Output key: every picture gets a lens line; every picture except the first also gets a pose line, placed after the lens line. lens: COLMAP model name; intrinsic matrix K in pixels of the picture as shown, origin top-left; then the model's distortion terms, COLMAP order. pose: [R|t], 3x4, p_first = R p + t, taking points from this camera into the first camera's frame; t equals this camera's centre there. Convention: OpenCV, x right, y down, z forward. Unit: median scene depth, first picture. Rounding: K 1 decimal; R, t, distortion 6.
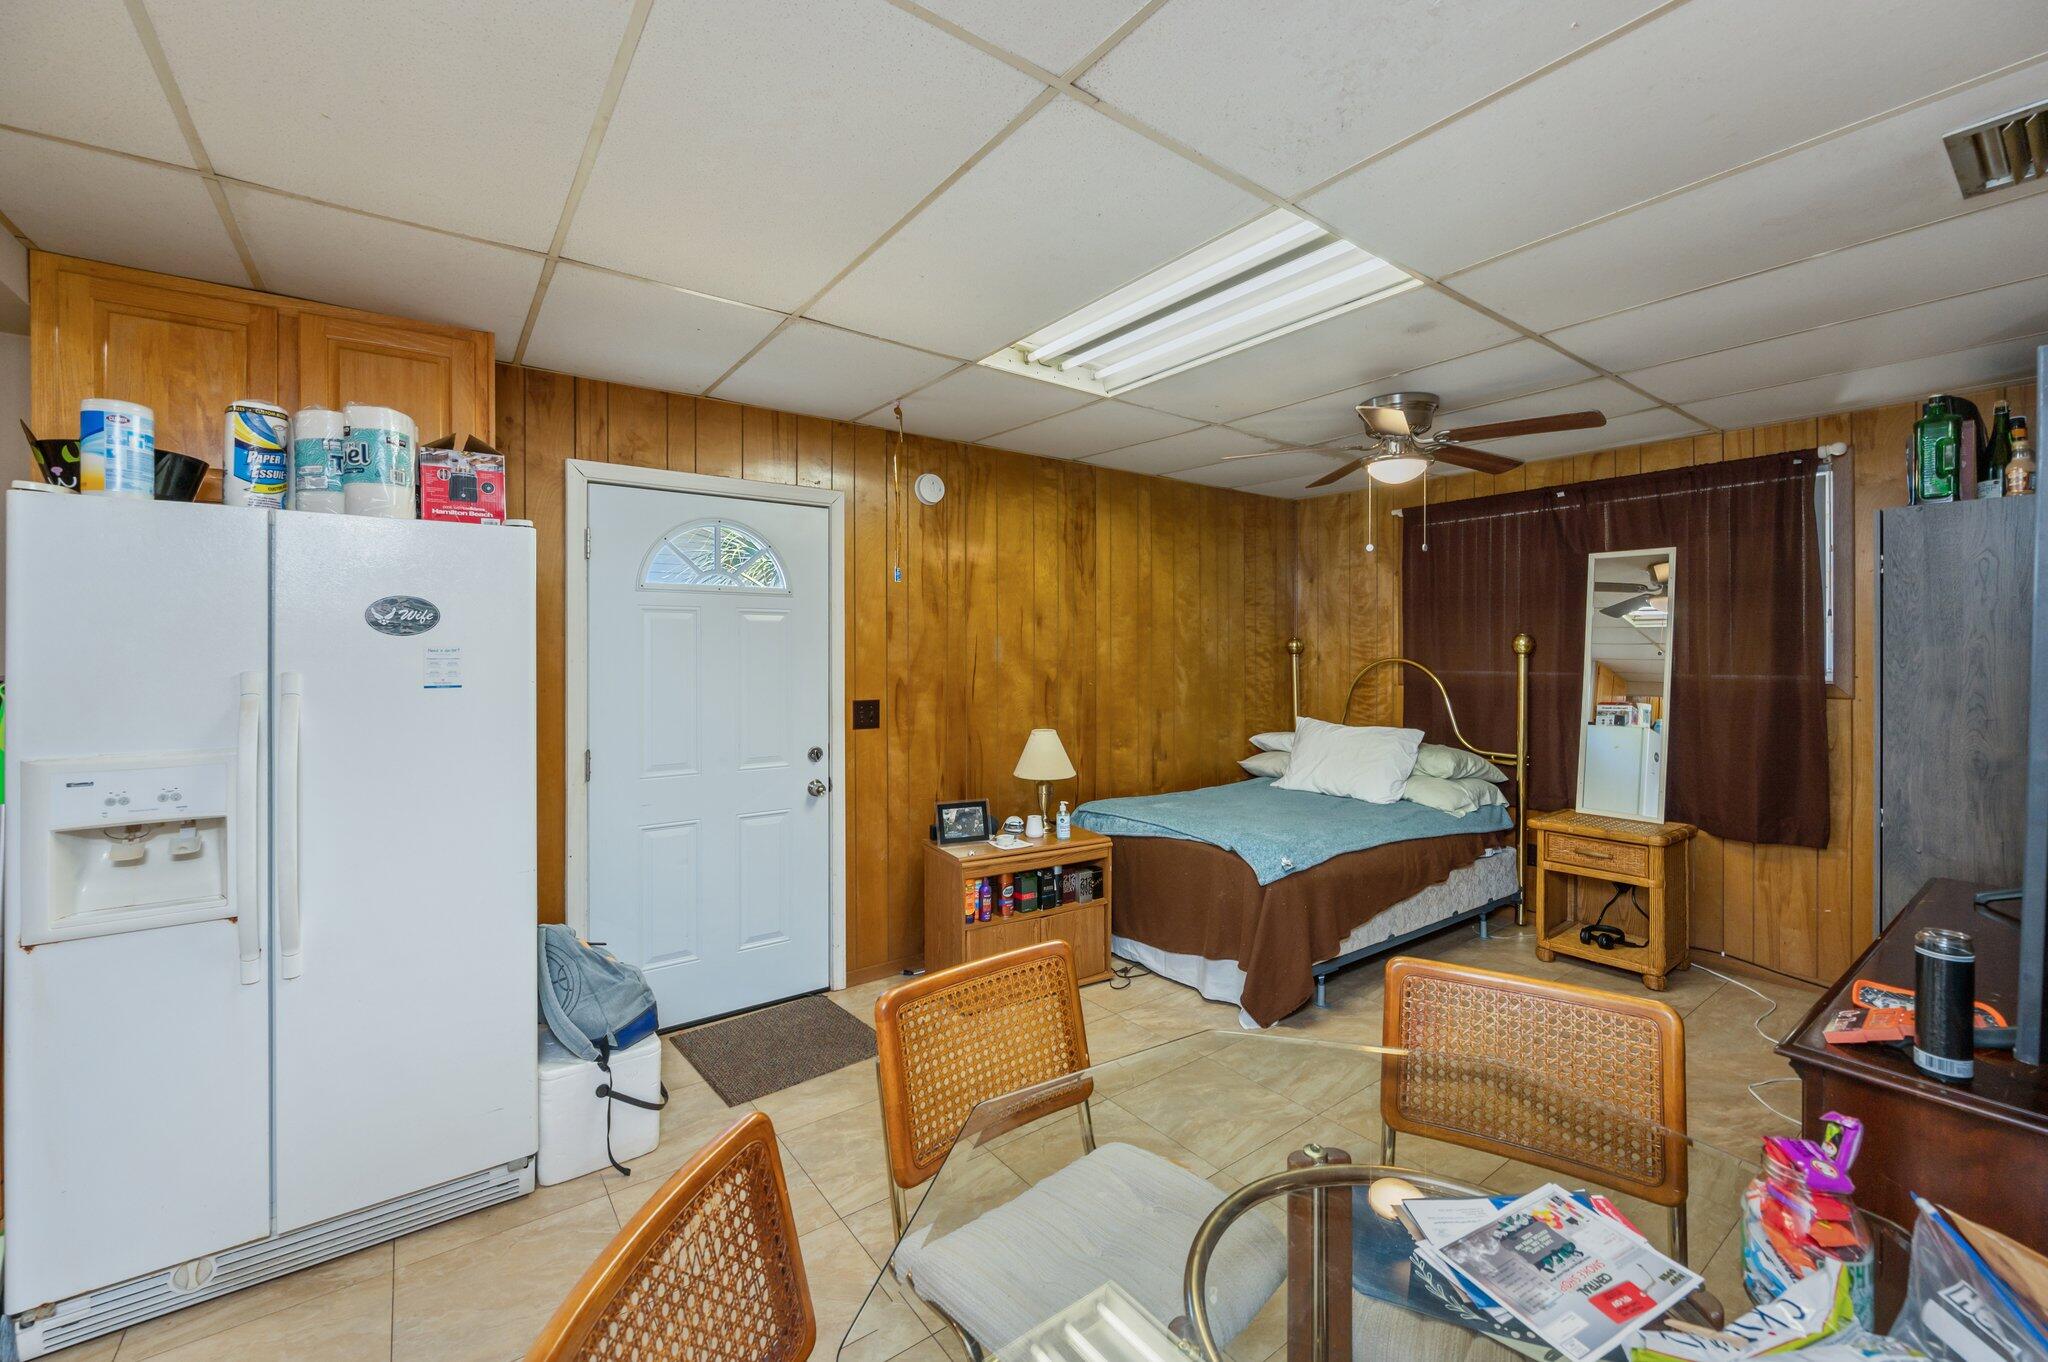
lens RADIAL K [[816.5, 0, 1019.3], [0, 816.5, 659.4], [0, 0, 1]] dist [0.000165, 0.000122]
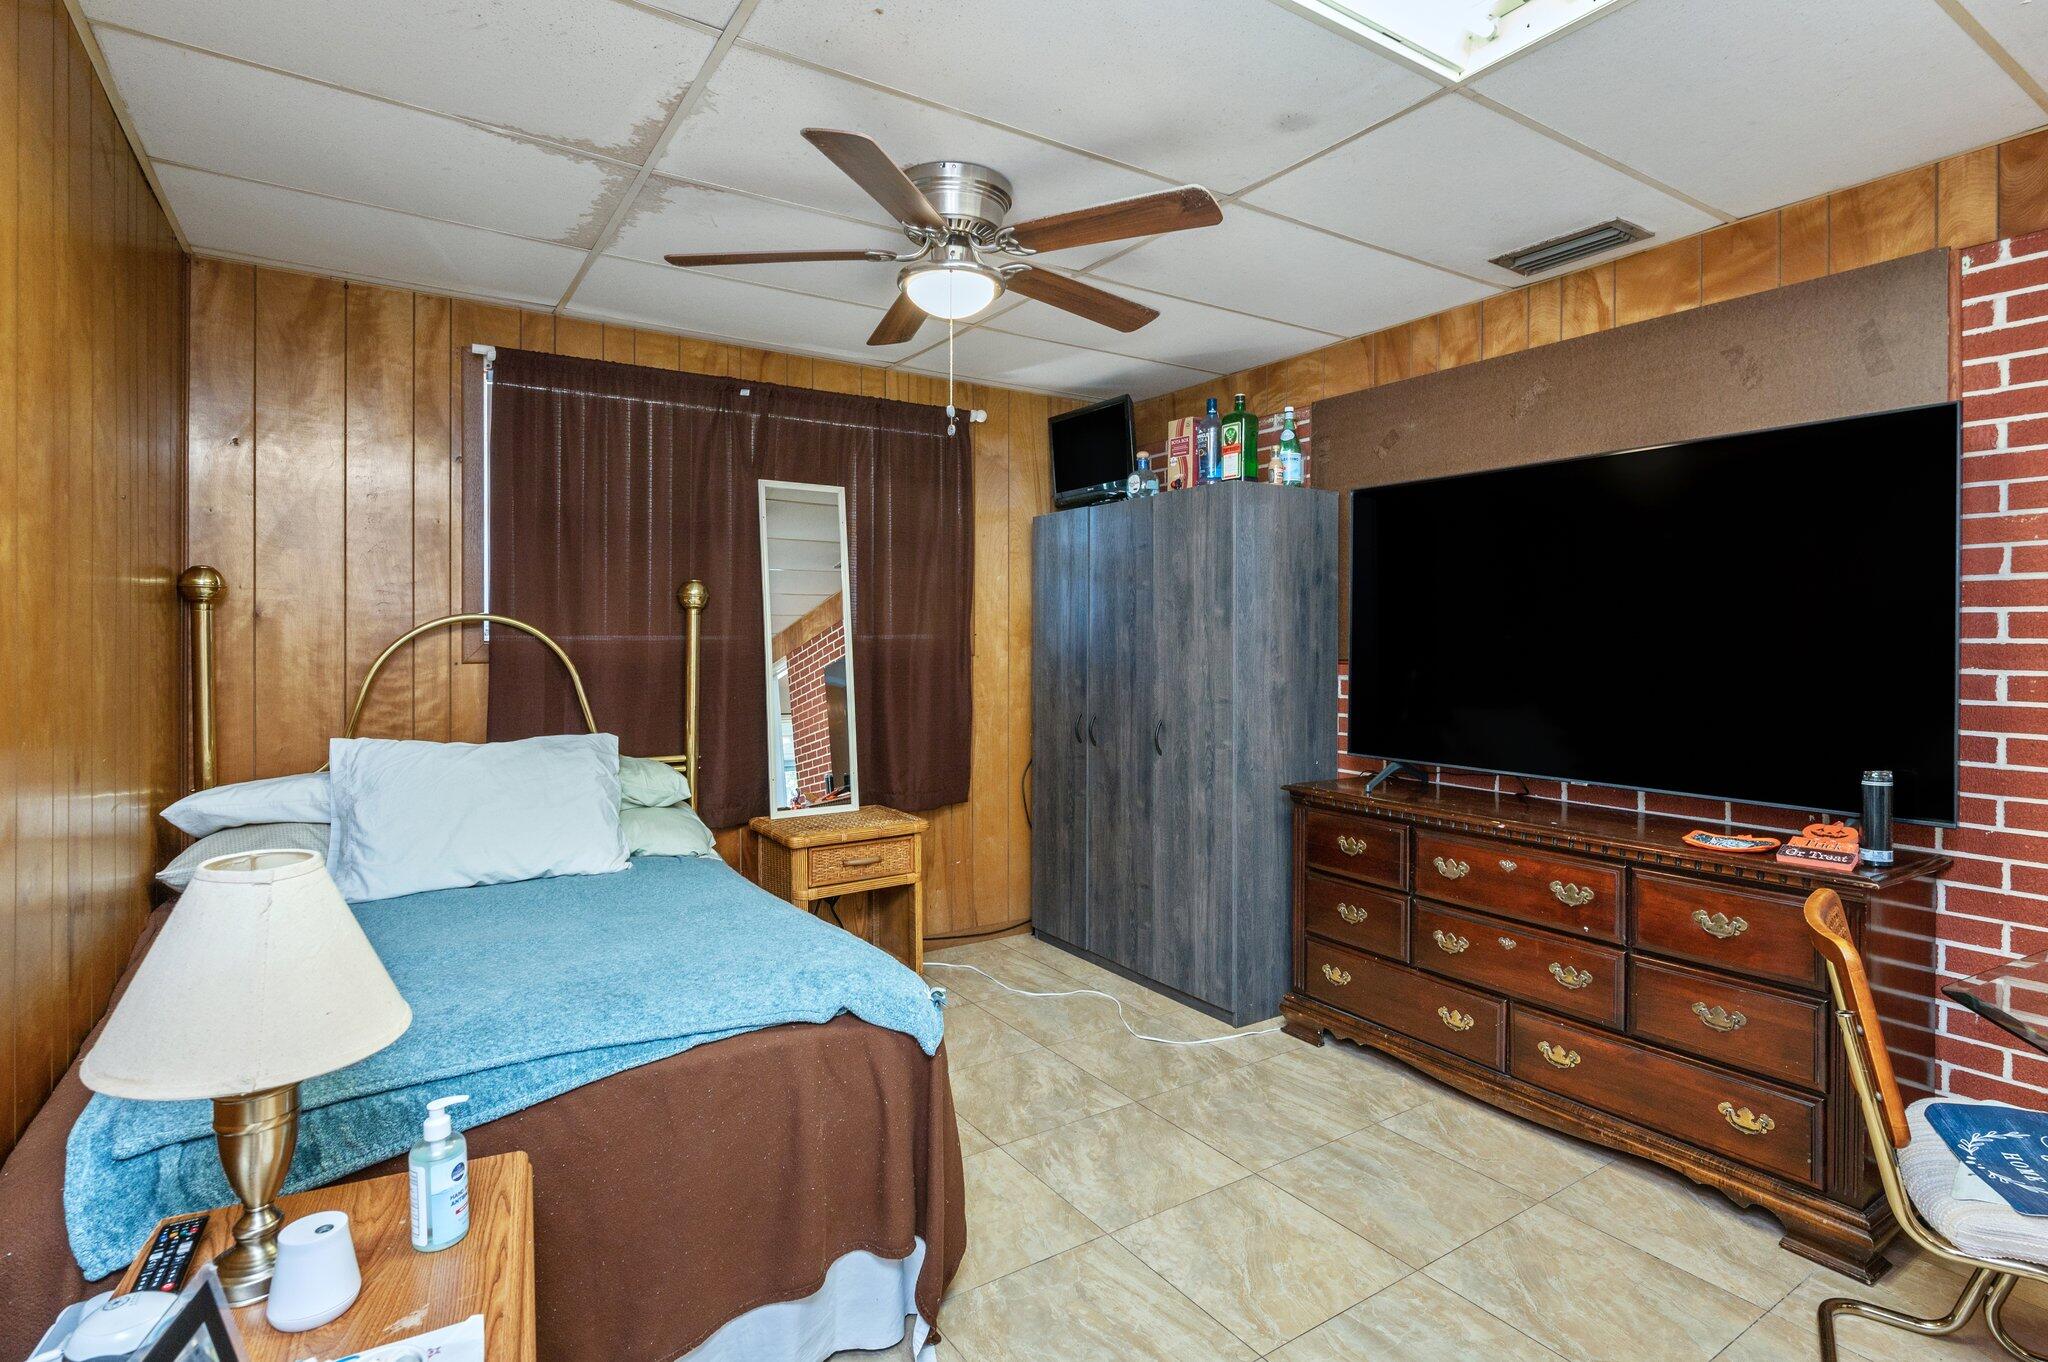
lens RADIAL K [[1016.1, 0, 1020.6], [0, 1016.1, 642.6], [0, 0, 1]] dist [-0.000684, 0.000067]
pose [[0.063903, -0.003431, 0.997950, -0.235379], [0.009253, 0.999953, 0.002846, 0.022782], [-0.997913, 0.009052, 0.063931, 0.695869]]
